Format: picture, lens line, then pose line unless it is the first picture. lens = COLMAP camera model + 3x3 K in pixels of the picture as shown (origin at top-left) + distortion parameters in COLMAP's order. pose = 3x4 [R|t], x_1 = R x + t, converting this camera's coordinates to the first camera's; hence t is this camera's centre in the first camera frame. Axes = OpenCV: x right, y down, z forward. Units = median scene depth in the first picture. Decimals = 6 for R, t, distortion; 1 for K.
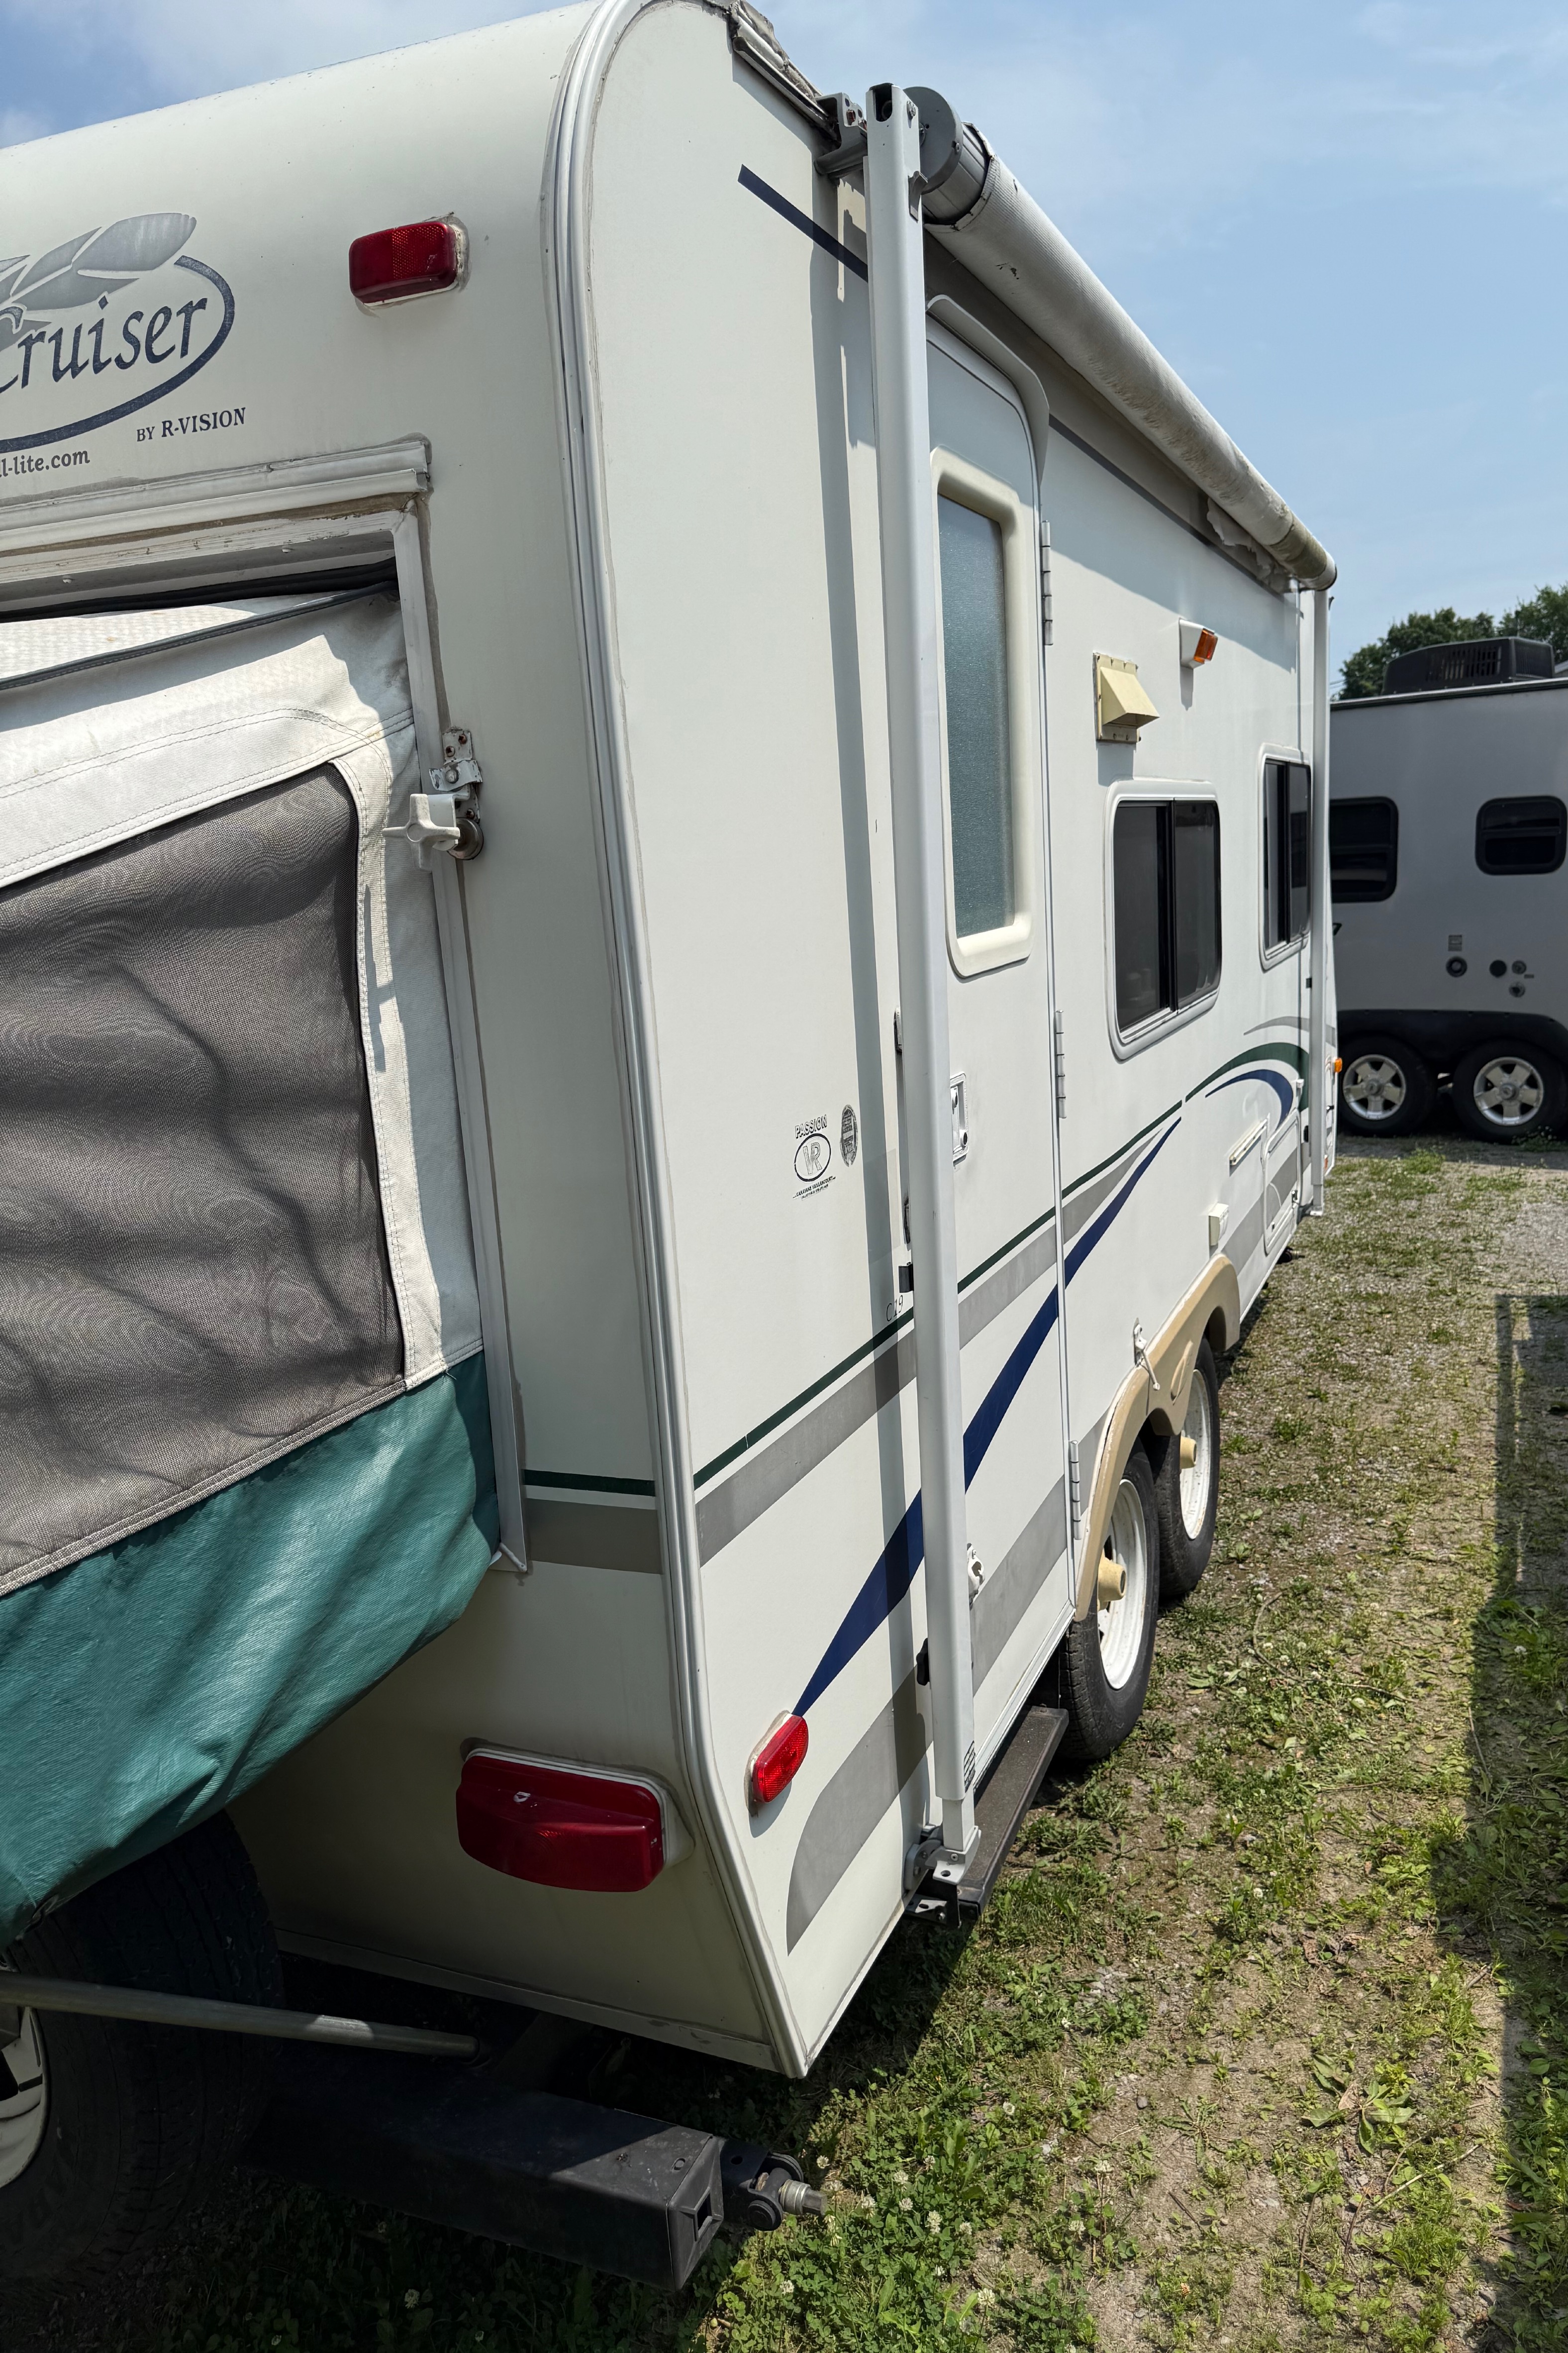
lens RADIAL K [[1700.7, 0, 773.1], [0, 1700.7, 1184.1], [0, 0, 1]] dist [0.033350, -0.027052]
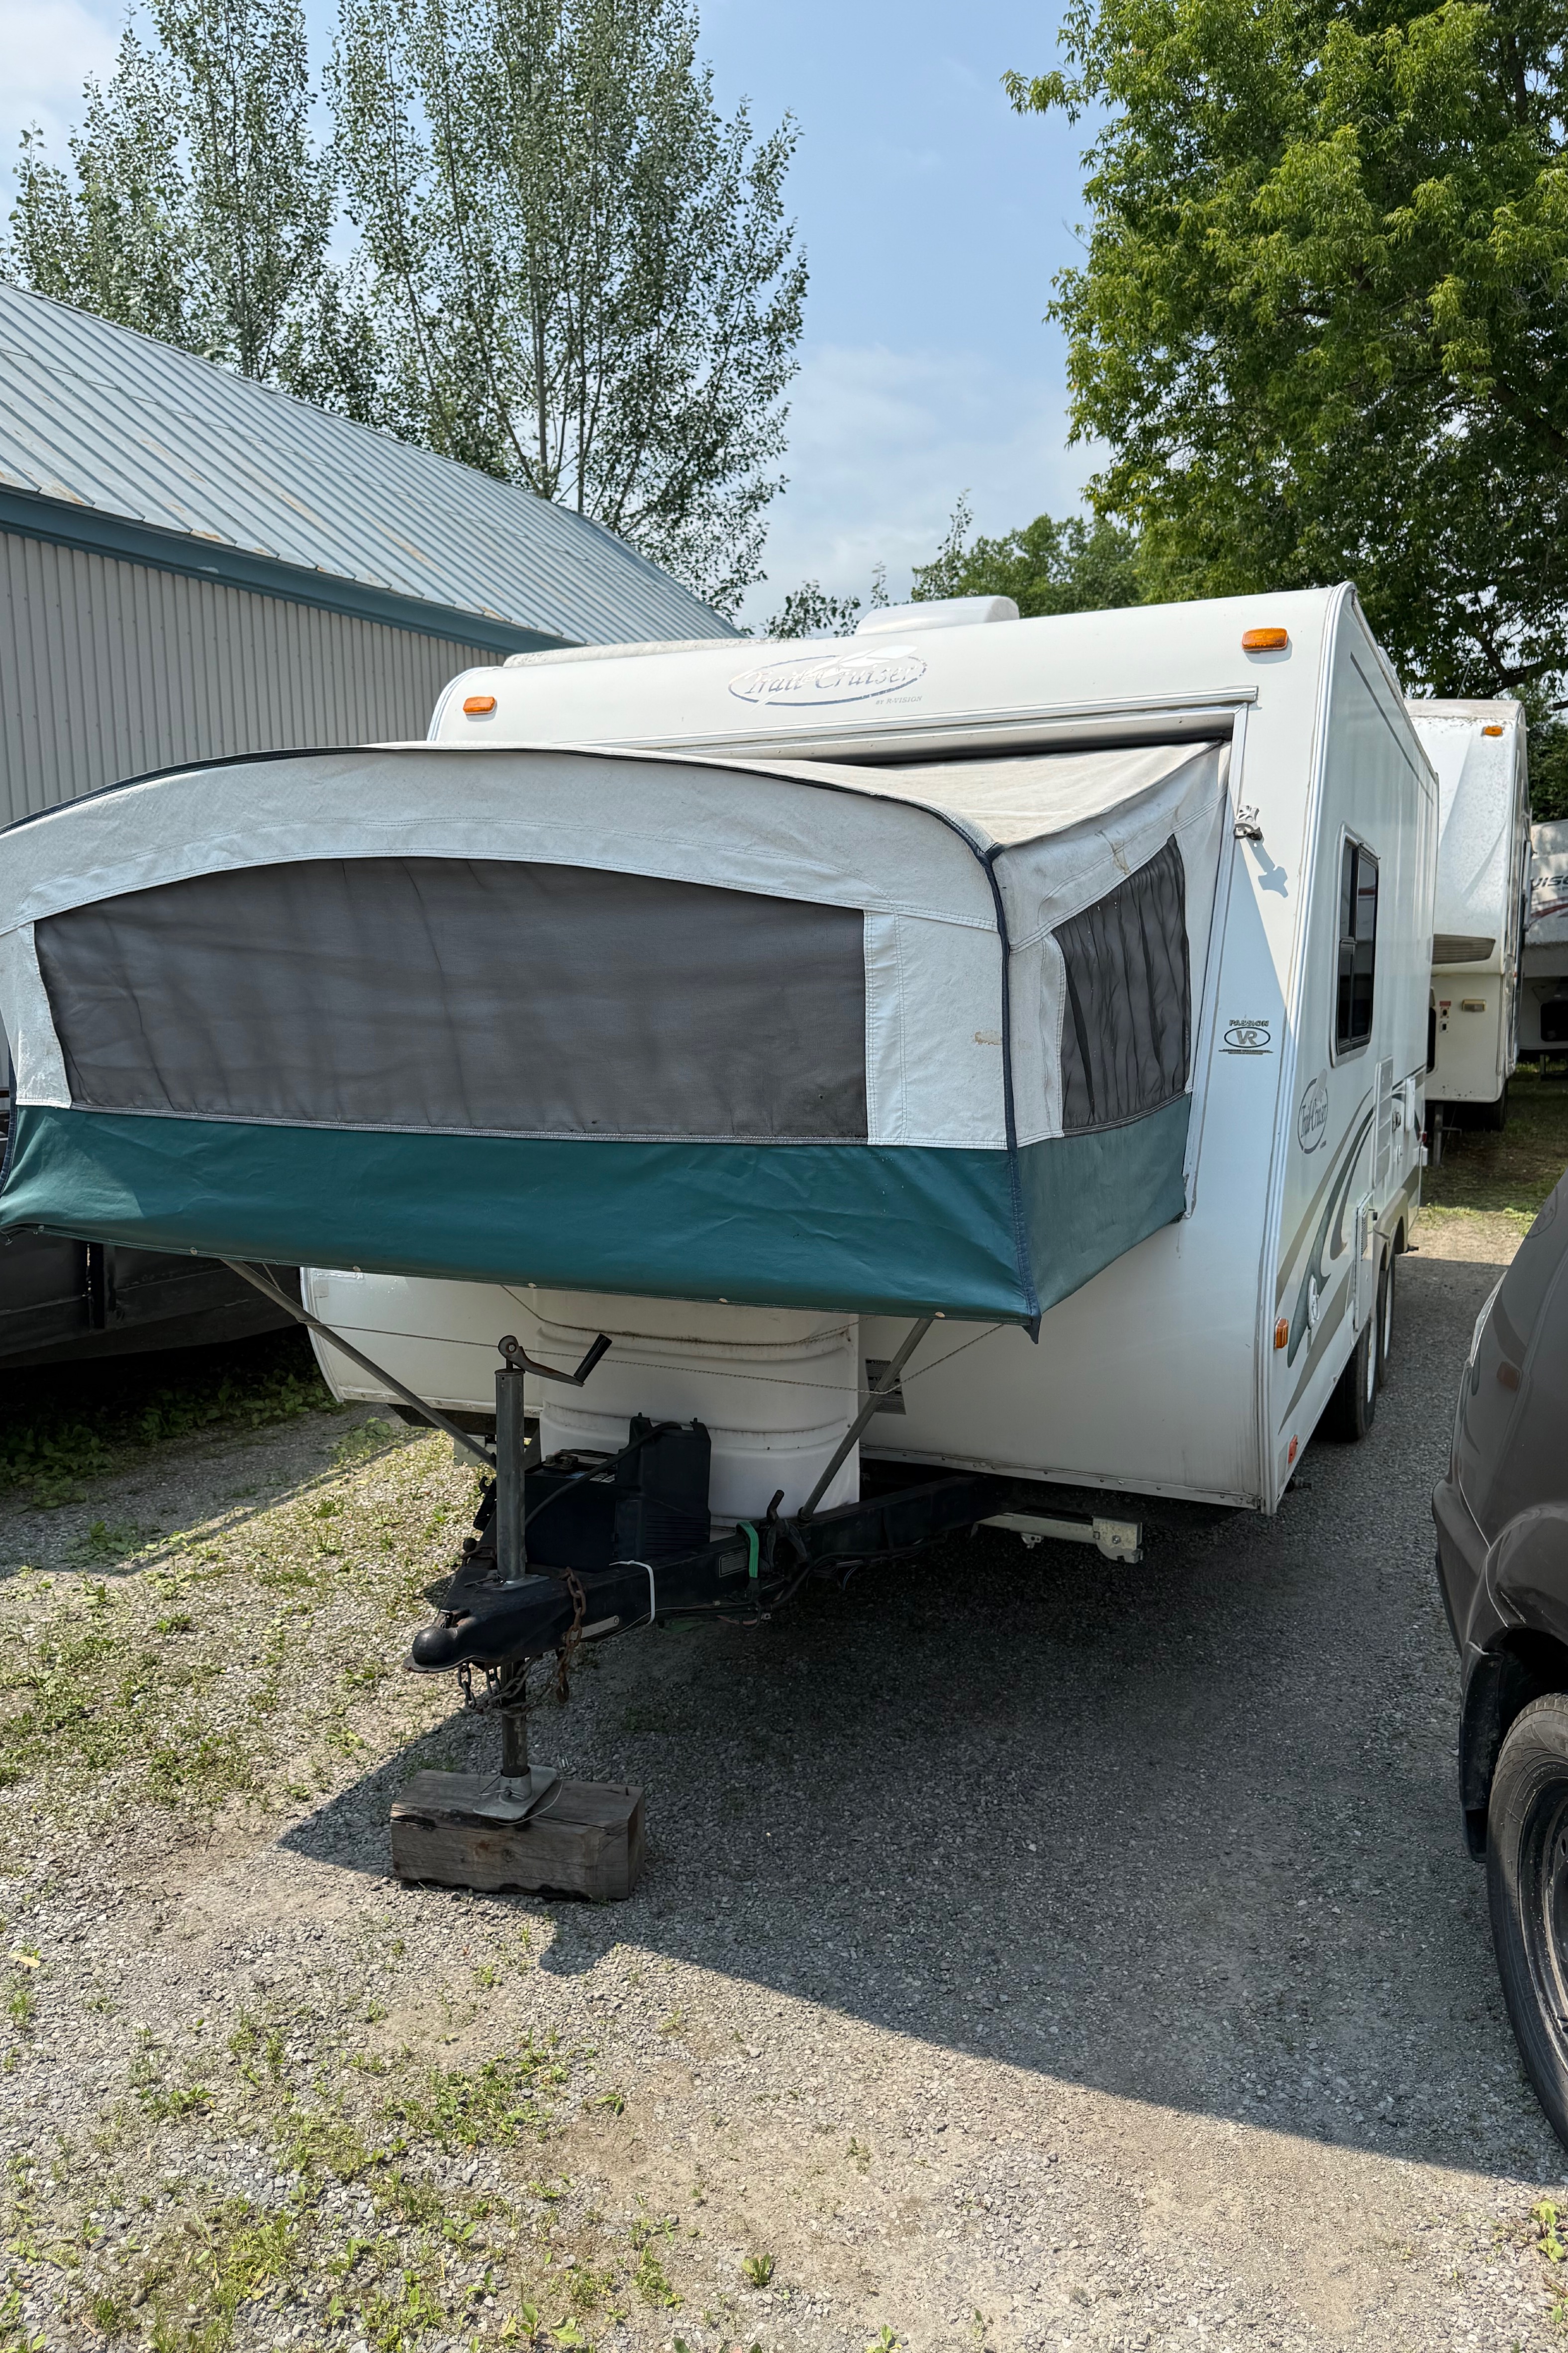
lens RADIAL K [[1700.7, 0, 773.1], [0, 1700.7, 1184.1], [0, 0, 1]] dist [0.033350, -0.027052]
pose [[-0.998408, 0.055467, 0.010224, 0.138221], [0.055851, 0.947025, 0.316267, -0.371418], [0.007860, 0.316334, -0.948615, 1.913446]]
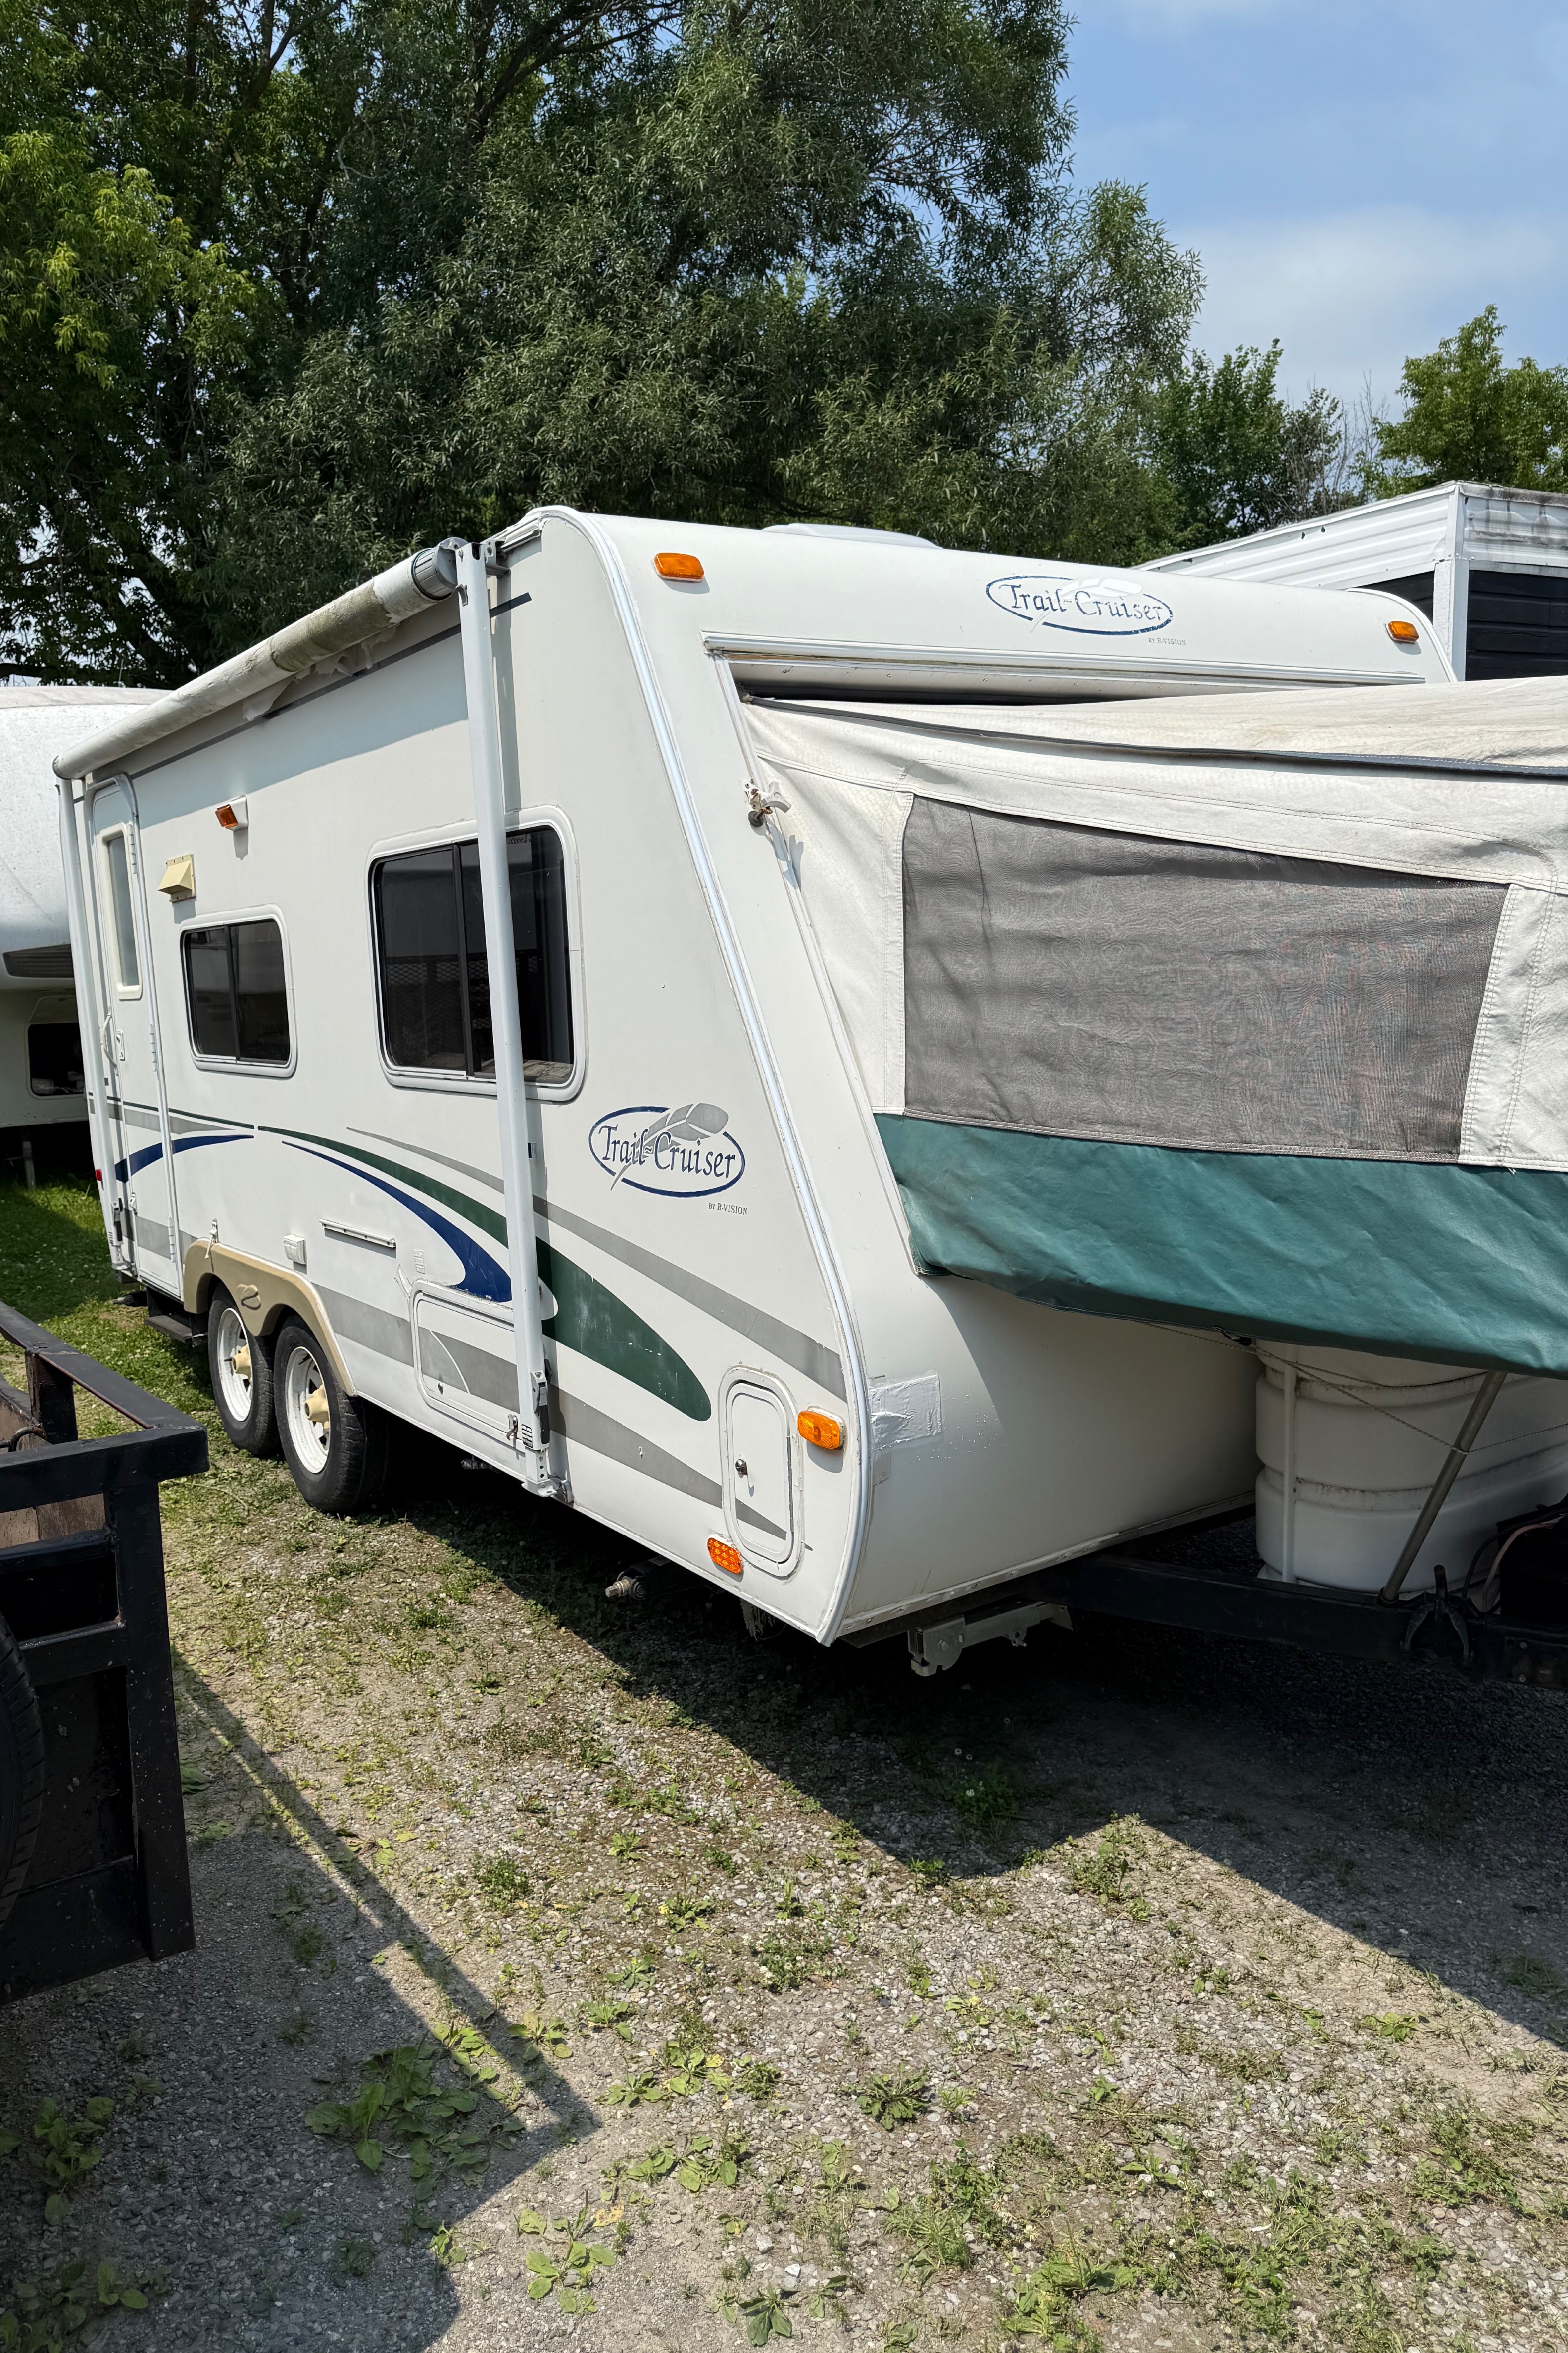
lens RADIAL K [[1700.7, 0, 773.1], [0, 1700.7, 1184.1], [0, 0, 1]] dist [0.033350, -0.027052]
pose [[-0.531715, 0.184838, -0.826507, 0.785670], [-0.095452, 0.956597, 0.275338, -0.286573], [0.841527, 0.225293, -0.490994, 1.351309]]
